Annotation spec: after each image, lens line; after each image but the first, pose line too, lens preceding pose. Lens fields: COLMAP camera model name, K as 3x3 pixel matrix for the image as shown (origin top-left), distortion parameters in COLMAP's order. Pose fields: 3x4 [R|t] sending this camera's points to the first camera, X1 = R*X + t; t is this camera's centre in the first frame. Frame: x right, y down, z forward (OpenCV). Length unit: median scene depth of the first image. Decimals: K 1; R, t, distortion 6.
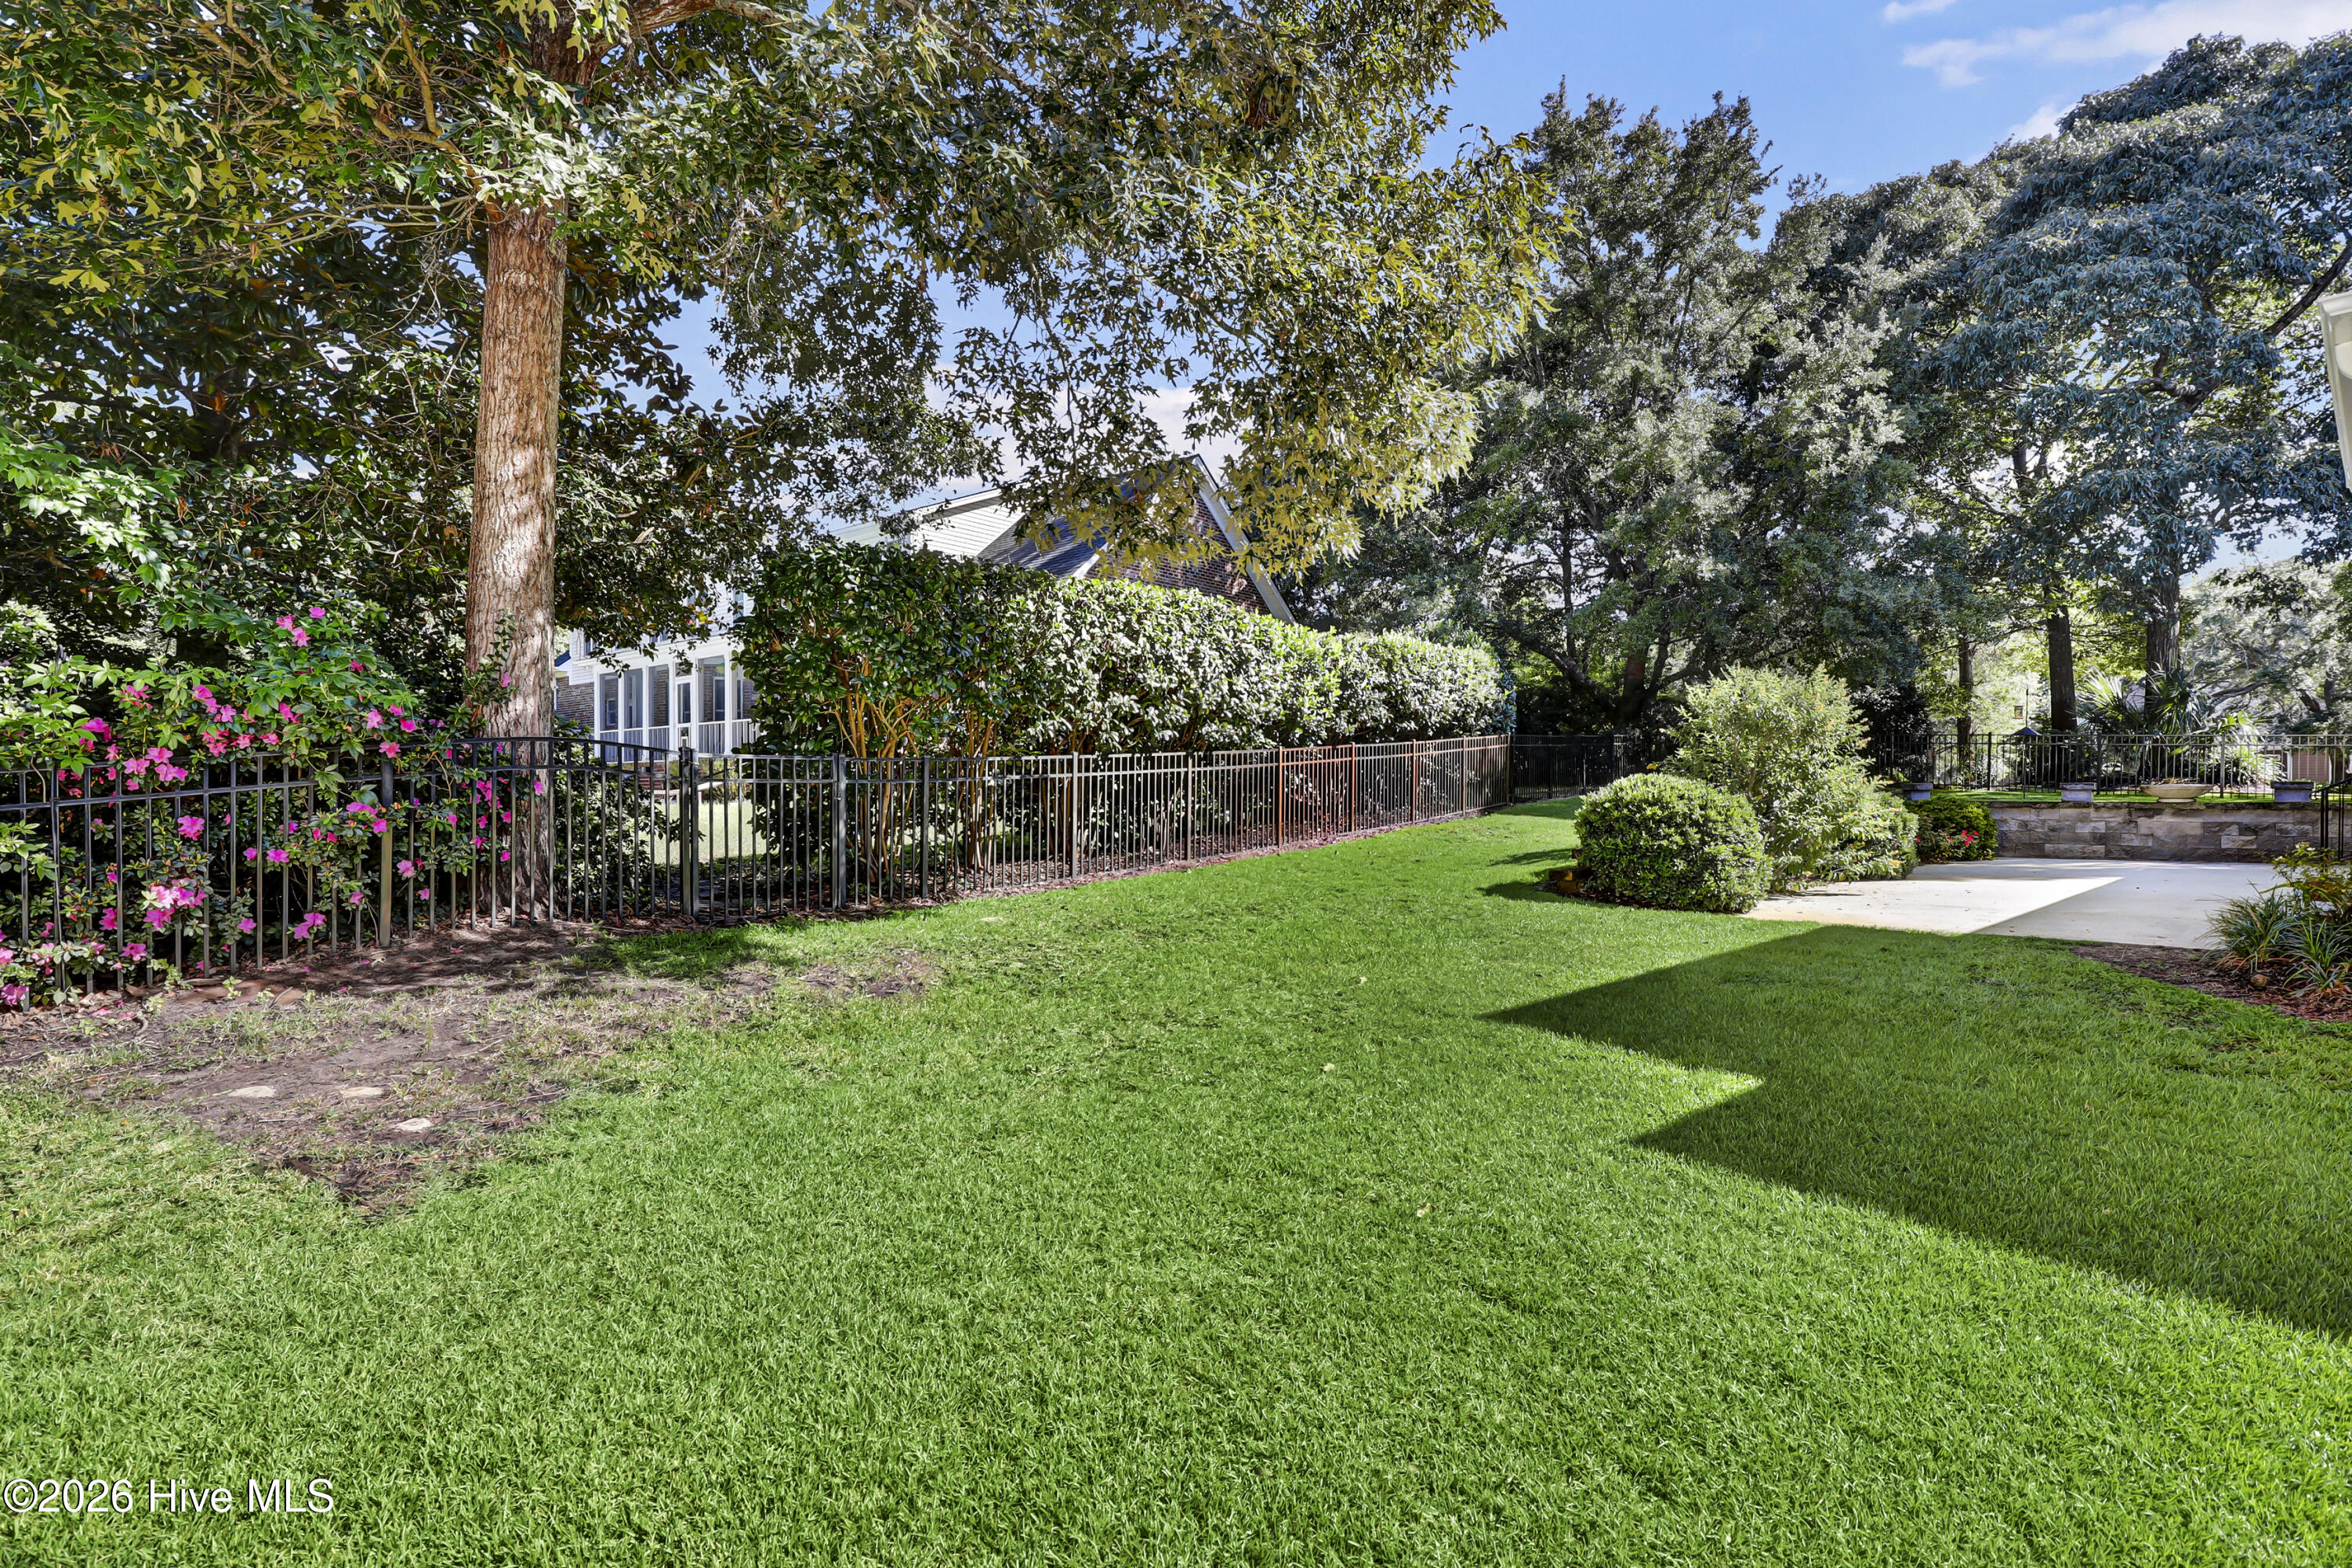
lens RADIAL K [[1120.4, 0, 1174.8], [0, 1120.4, 790.0], [0, 0, 1]] dist [-0.018353, 0.000344]
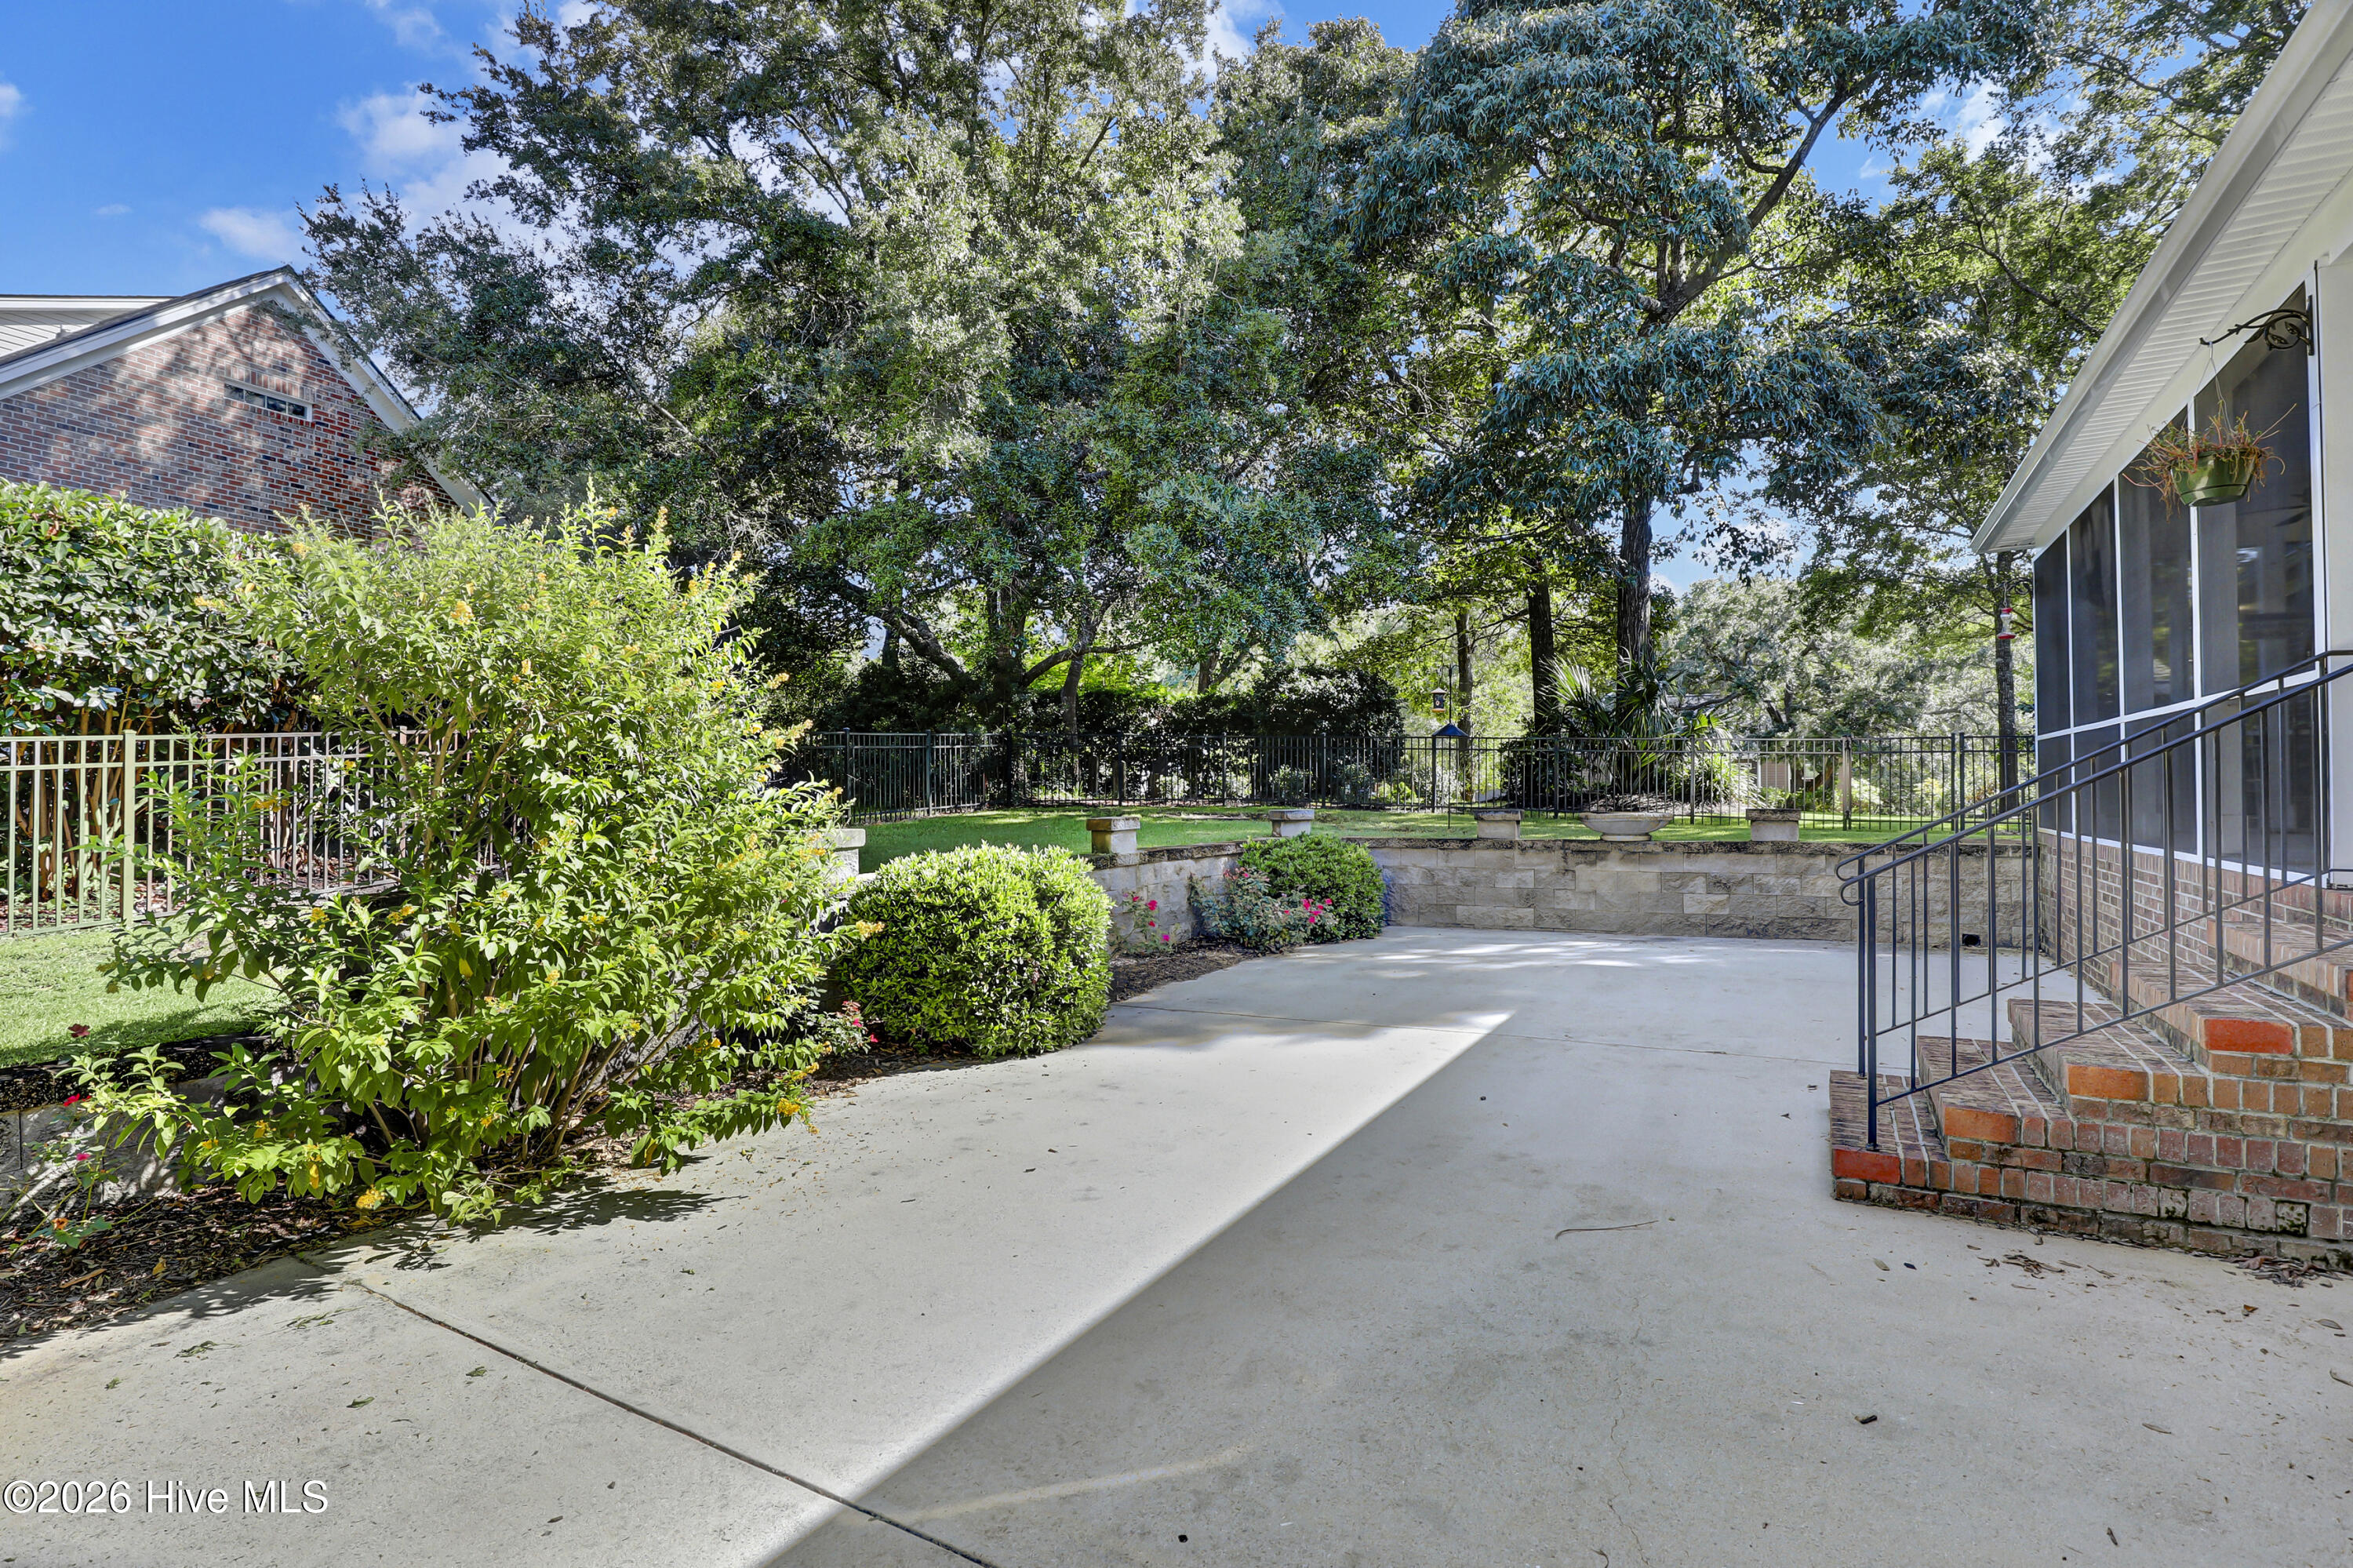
lens RADIAL K [[1120.9, 0, 1177.2], [0, 1120.9, 776.0], [0, 0, 1]] dist [-0.018353, 0.000344]
pose [[0.951591, -0.003944, 0.307342, 0.285594], [0.010194, 0.999773, -0.018735, -0.010030], [-0.307198, 0.020961, 0.951415, 0.286664]]
